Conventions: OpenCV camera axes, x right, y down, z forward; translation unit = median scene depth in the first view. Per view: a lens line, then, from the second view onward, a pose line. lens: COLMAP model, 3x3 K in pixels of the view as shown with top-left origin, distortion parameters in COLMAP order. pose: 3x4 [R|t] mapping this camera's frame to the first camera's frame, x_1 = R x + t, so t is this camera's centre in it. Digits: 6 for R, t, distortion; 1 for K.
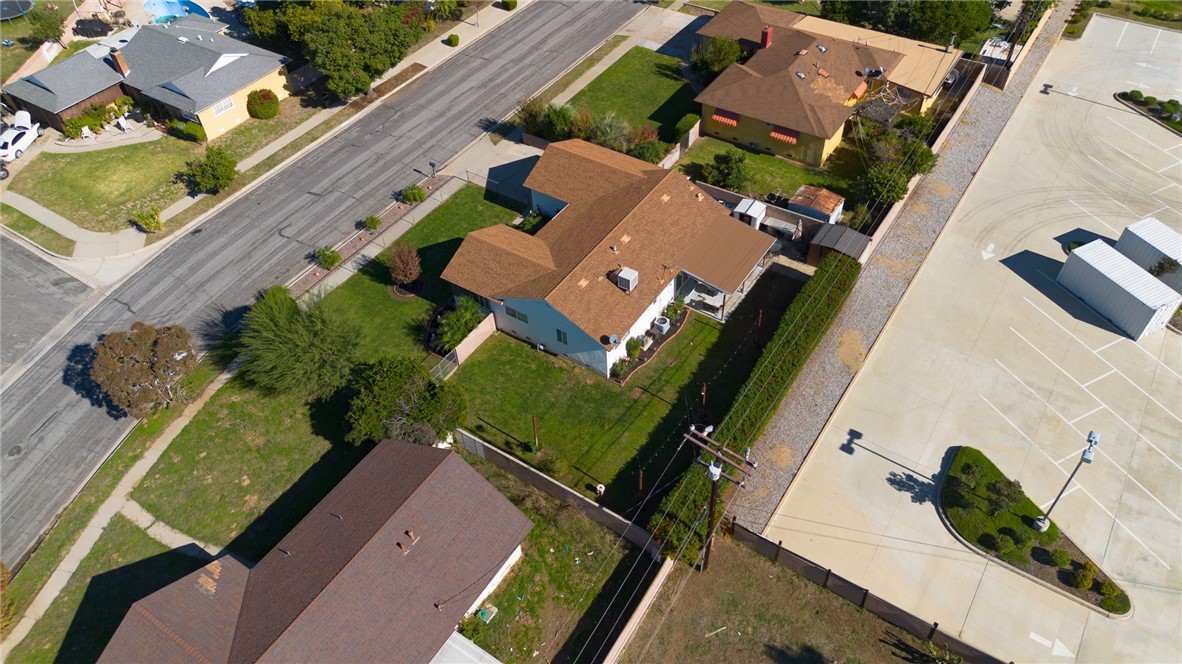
lens RADIAL K [[839.8, 0, 595.7], [0, 839.8, 328.8], [0, 0, 1]] dist [0.054586, -0.051750]
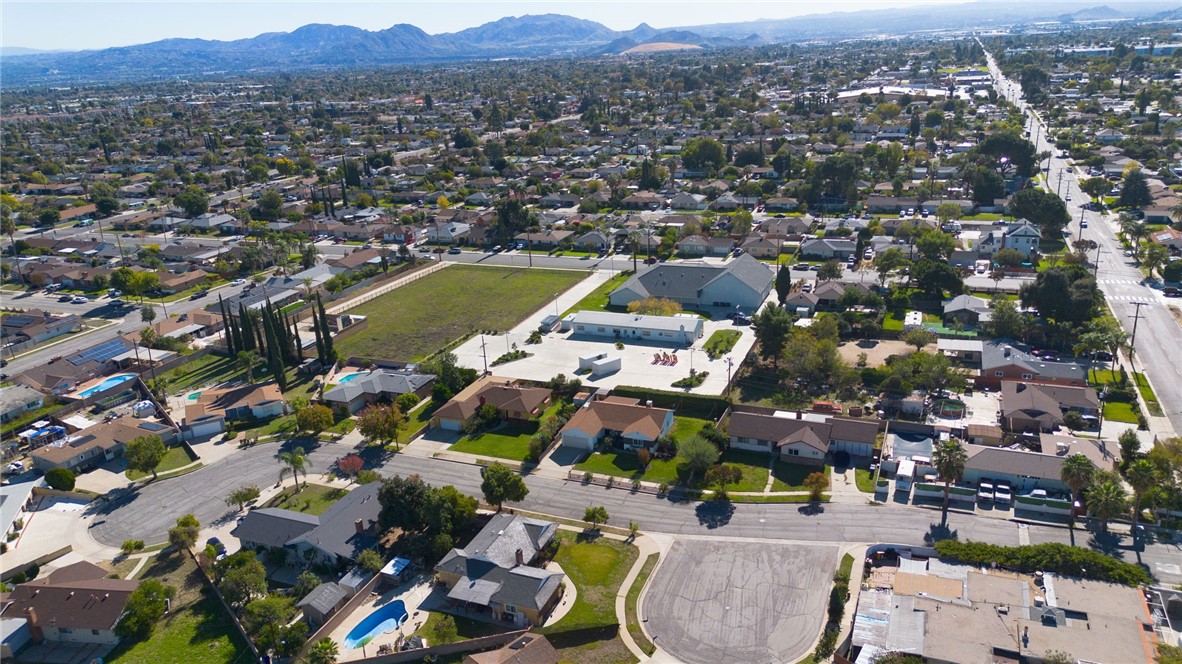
lens RADIAL K [[810.5, 0, 591.0], [0, 810.5, 332.0], [0, 0, 1]] dist [0.051246, -0.000228]
pose [[-0.175081, -0.288163, 0.941440, -2.381426], [0.743079, 0.588625, 0.318362, -1.187675], [-0.645895, 0.755304, 0.111071, 0.536104]]
